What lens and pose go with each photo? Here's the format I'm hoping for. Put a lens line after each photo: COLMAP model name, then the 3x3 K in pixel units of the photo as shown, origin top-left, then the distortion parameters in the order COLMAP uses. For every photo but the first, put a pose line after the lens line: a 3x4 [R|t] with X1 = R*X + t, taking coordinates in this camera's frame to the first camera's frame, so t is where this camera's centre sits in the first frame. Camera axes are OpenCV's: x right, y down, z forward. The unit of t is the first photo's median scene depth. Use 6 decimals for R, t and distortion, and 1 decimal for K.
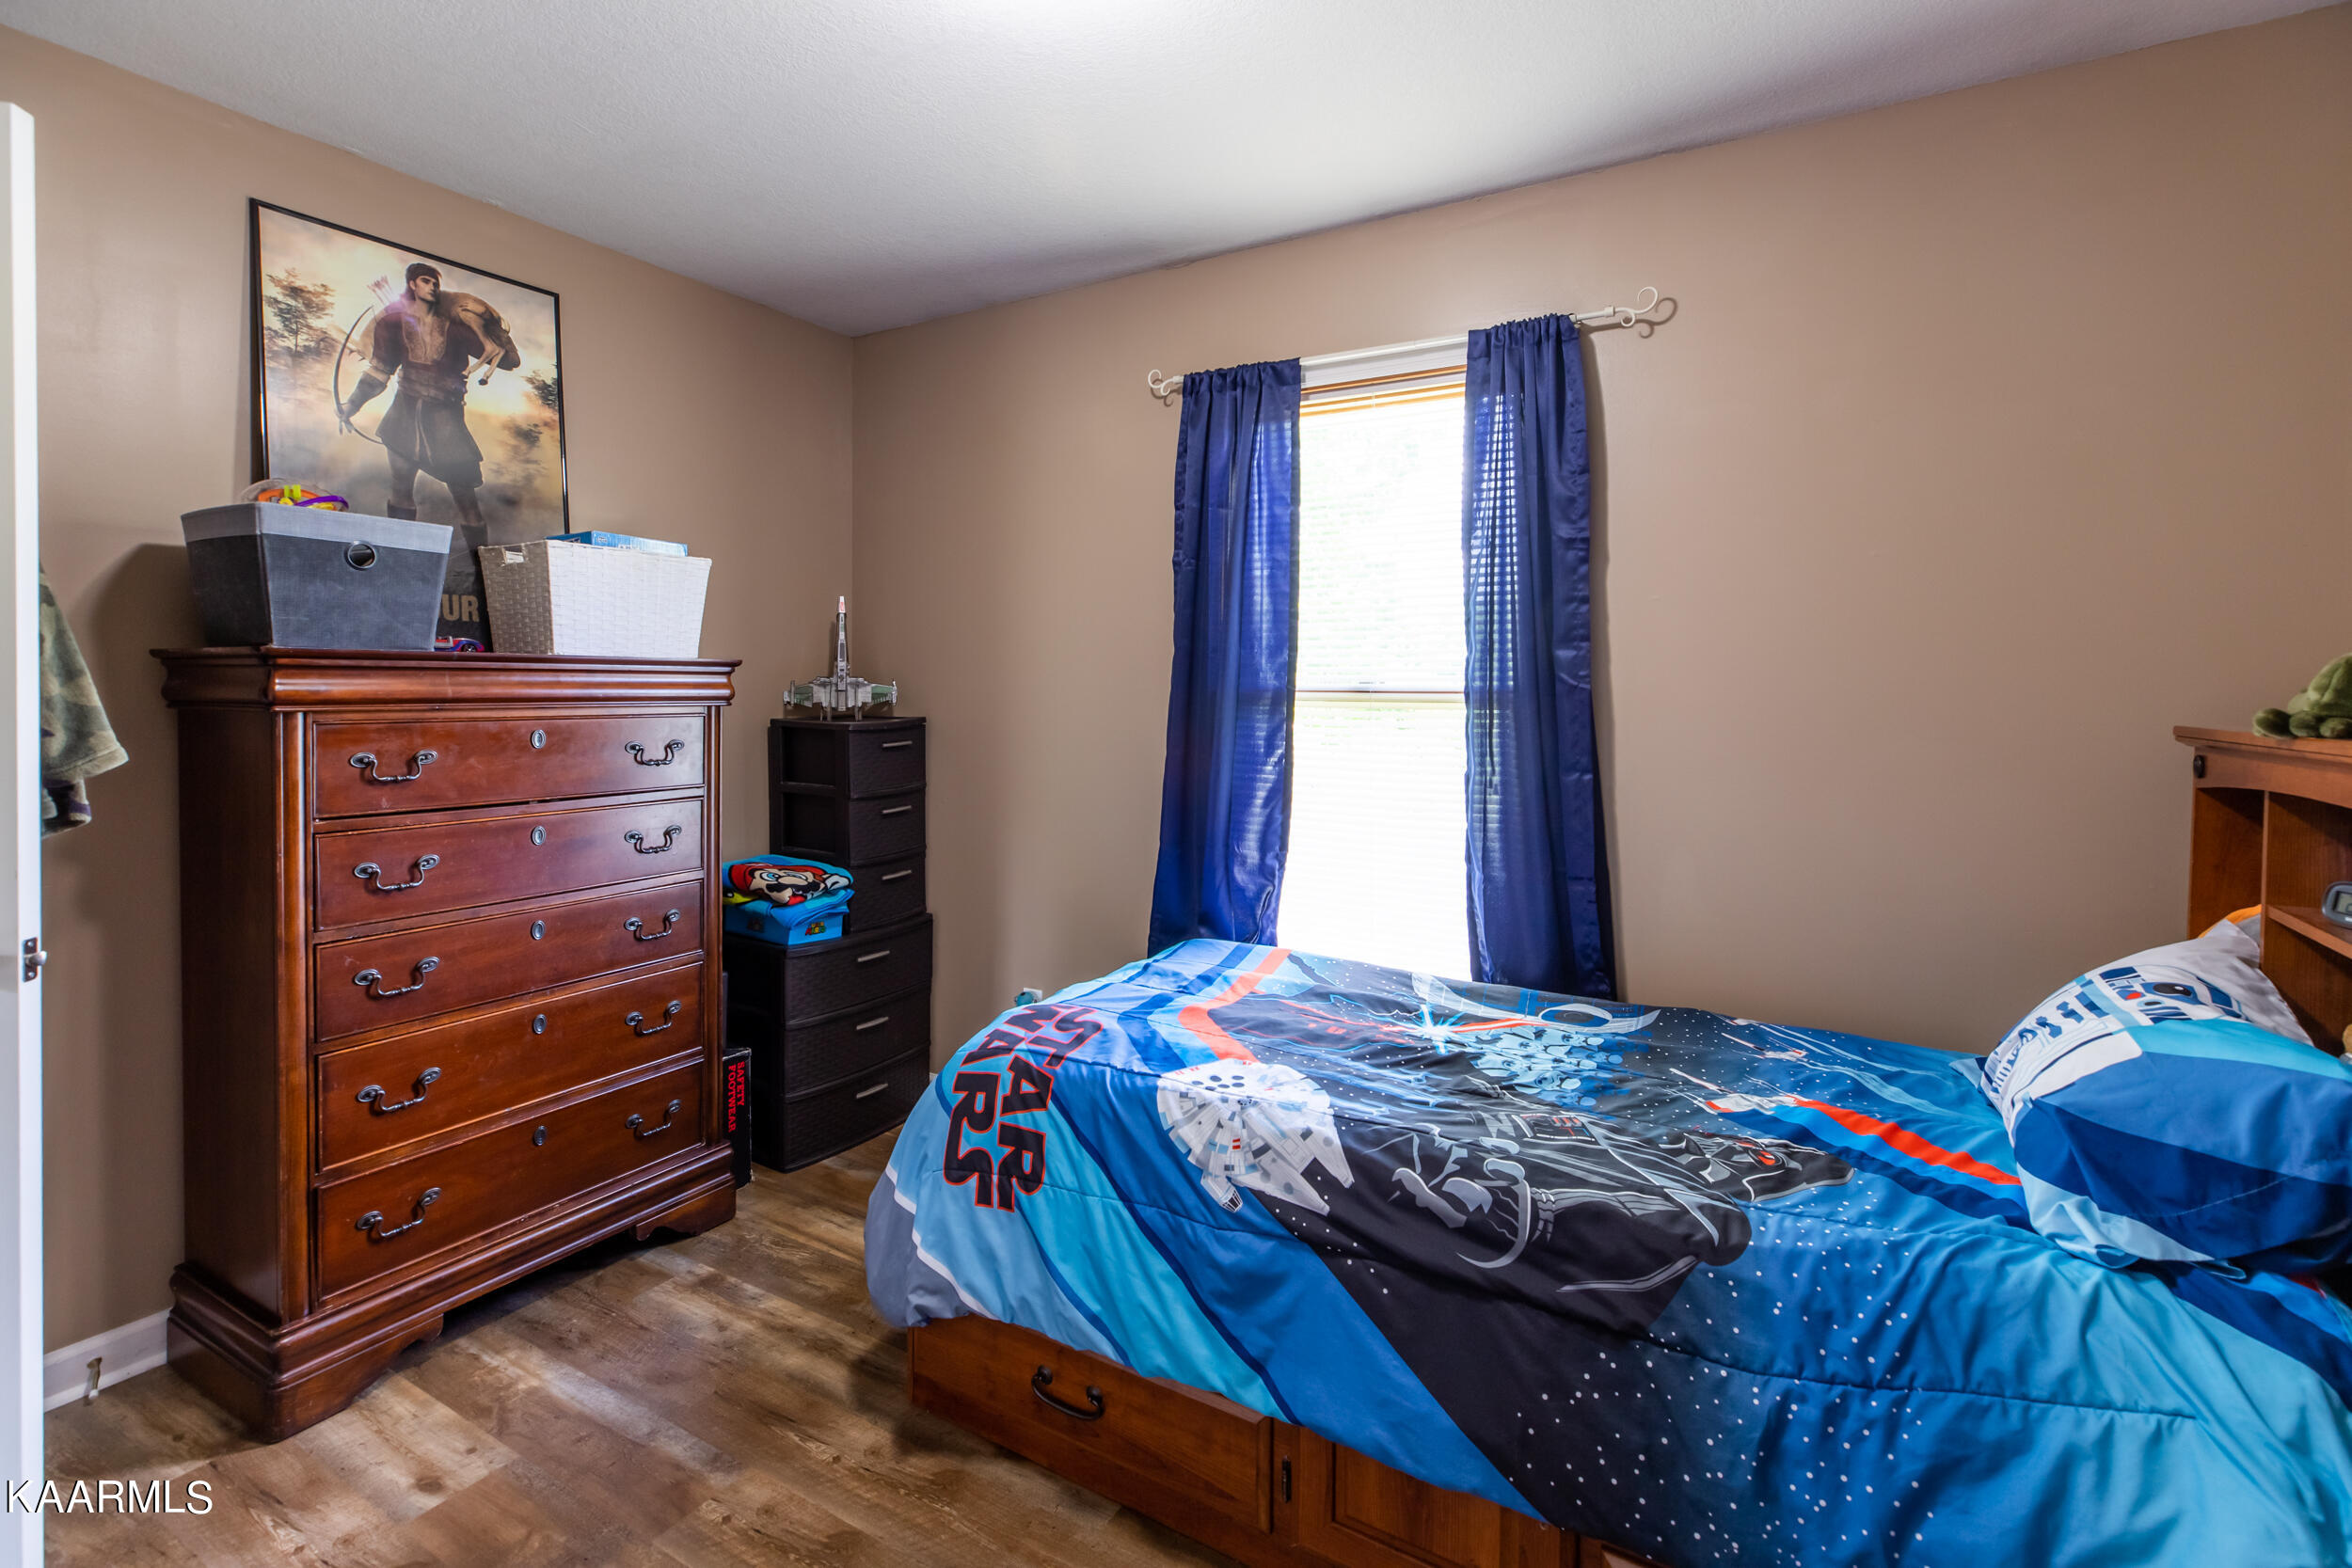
lens RADIAL K [[1073.1, 0, 1173.8], [0, 1073.1, 707.0], [0, 0, 1]] dist [0.002771, 0.000488]
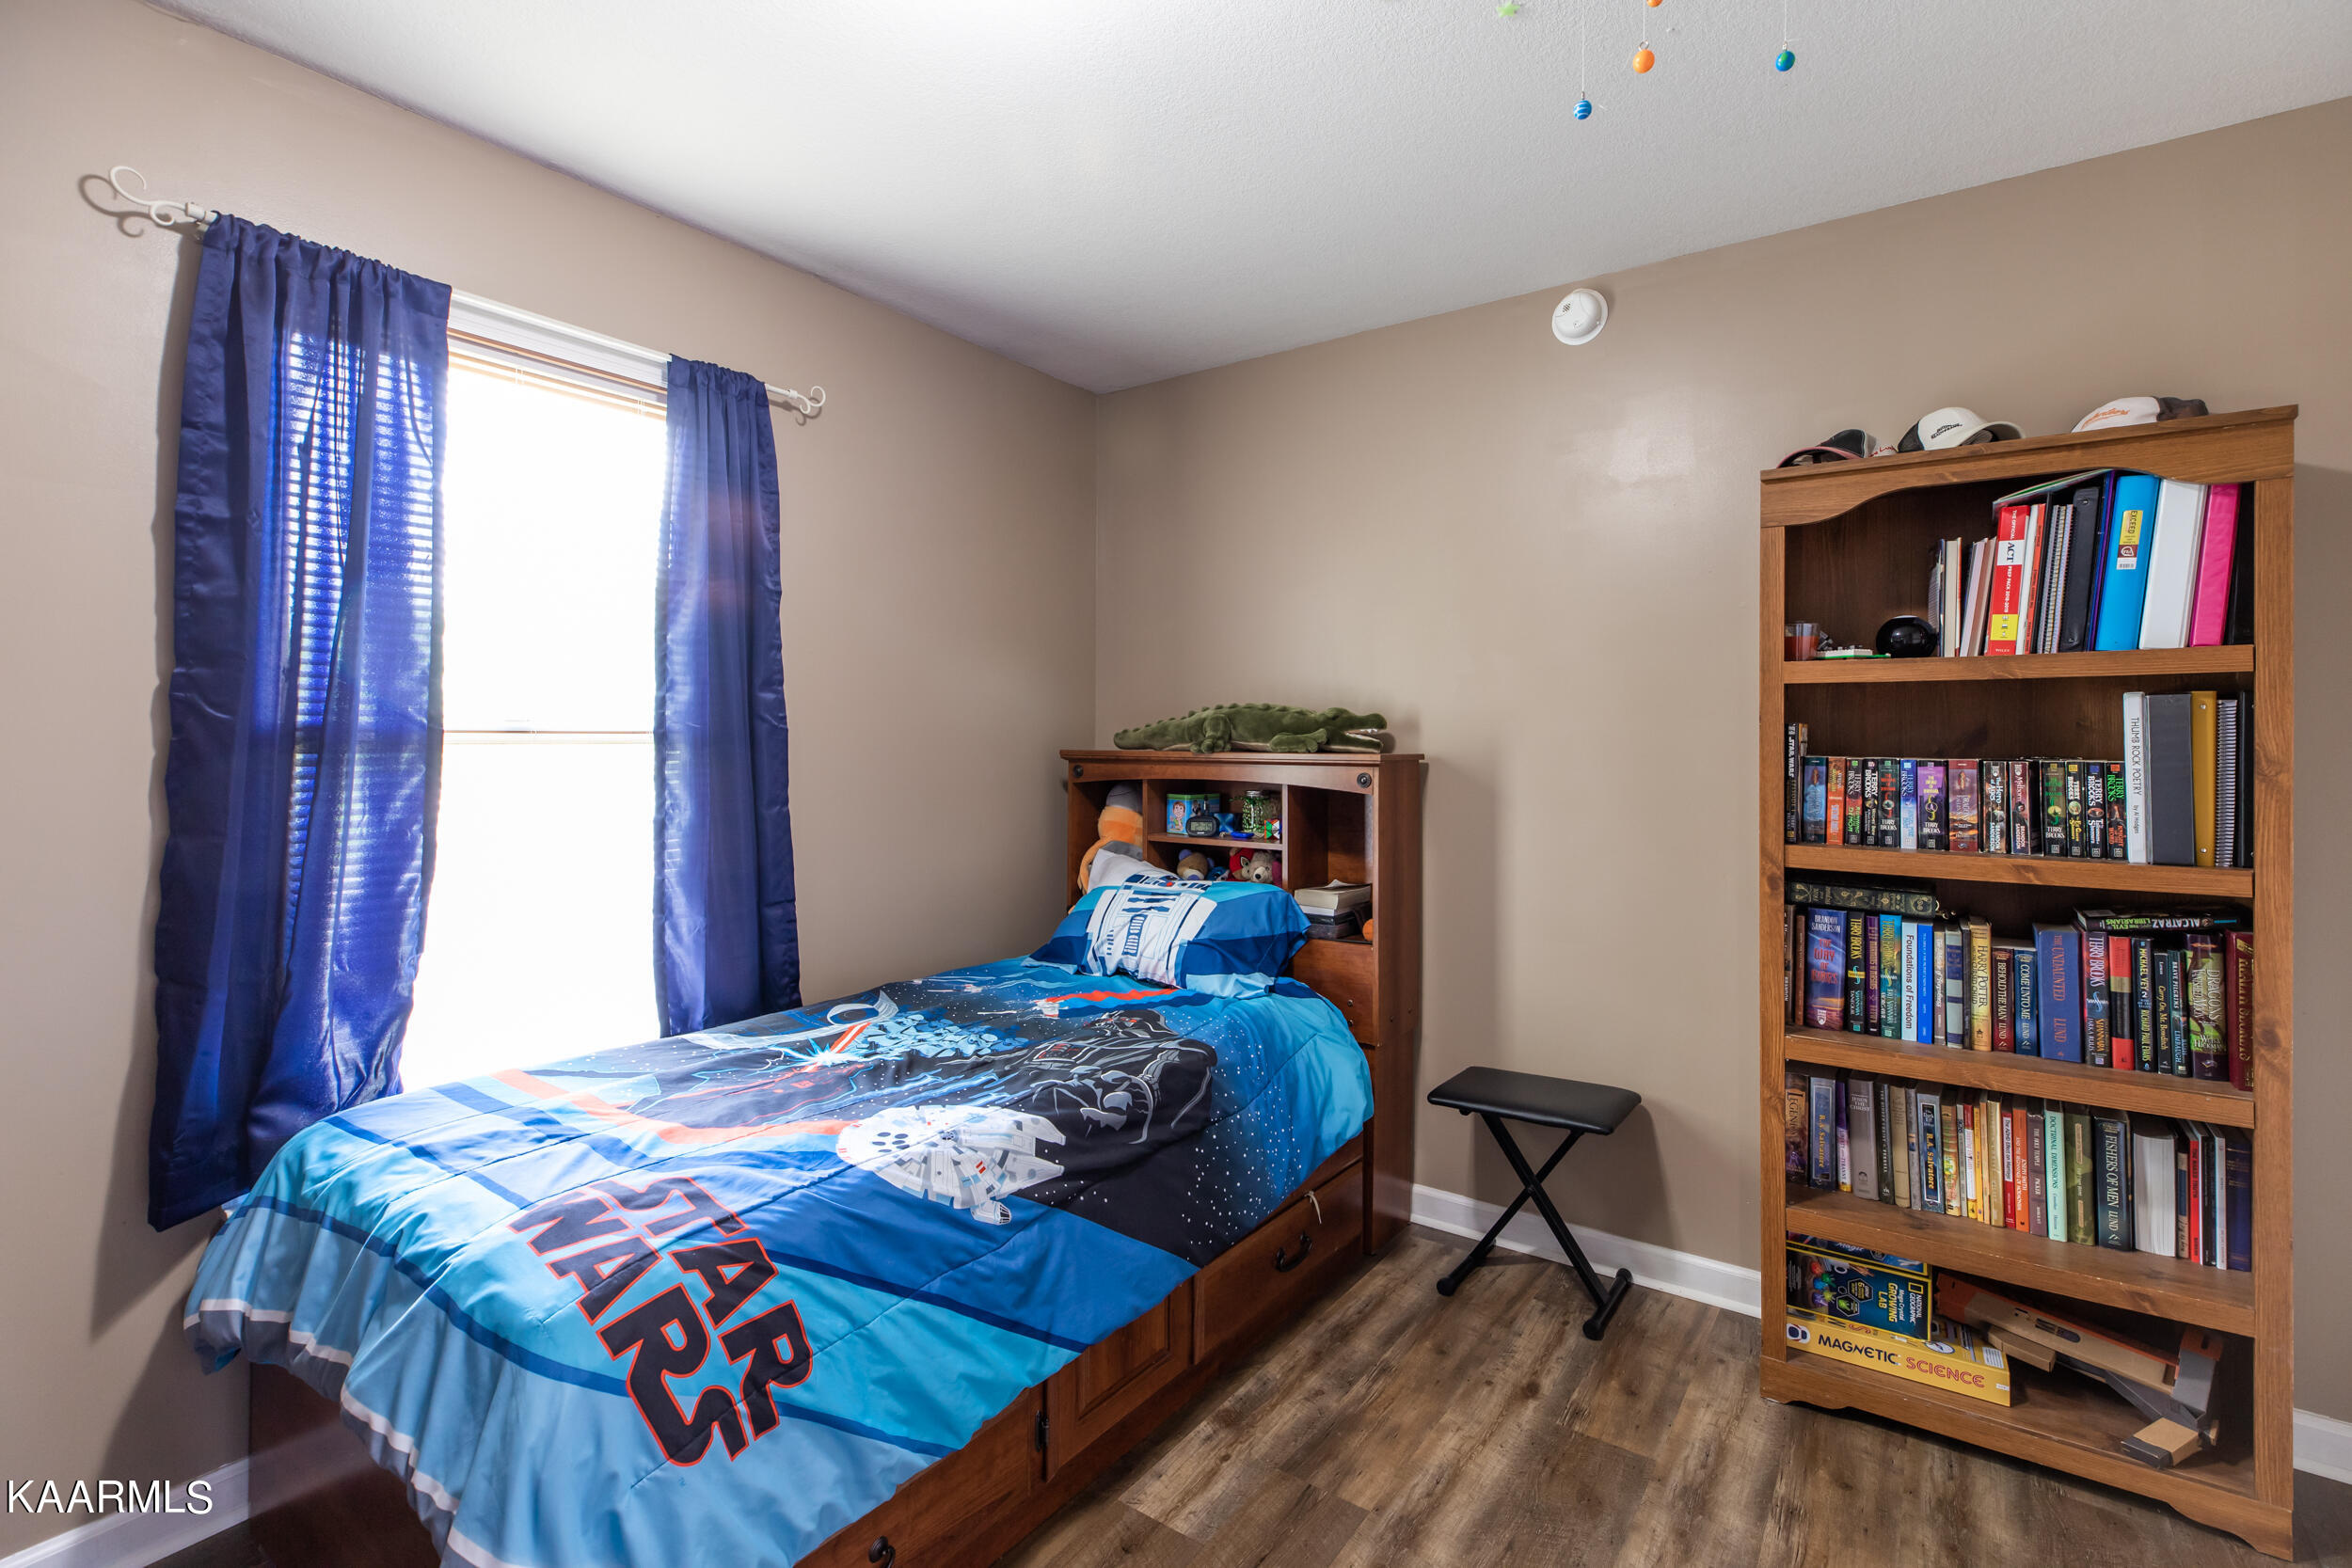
lens RADIAL K [[1076.9, 0, 1177.4], [0, 1076.9, 726.3], [0, 0, 1]] dist [0.000338, 0.000118]
pose [[0.085638, 0.004007, 0.996318, -0.883663], [0.015389, 0.999867, -0.005344, -0.010014], [-0.996207, 0.015790, 0.085565, 0.655351]]
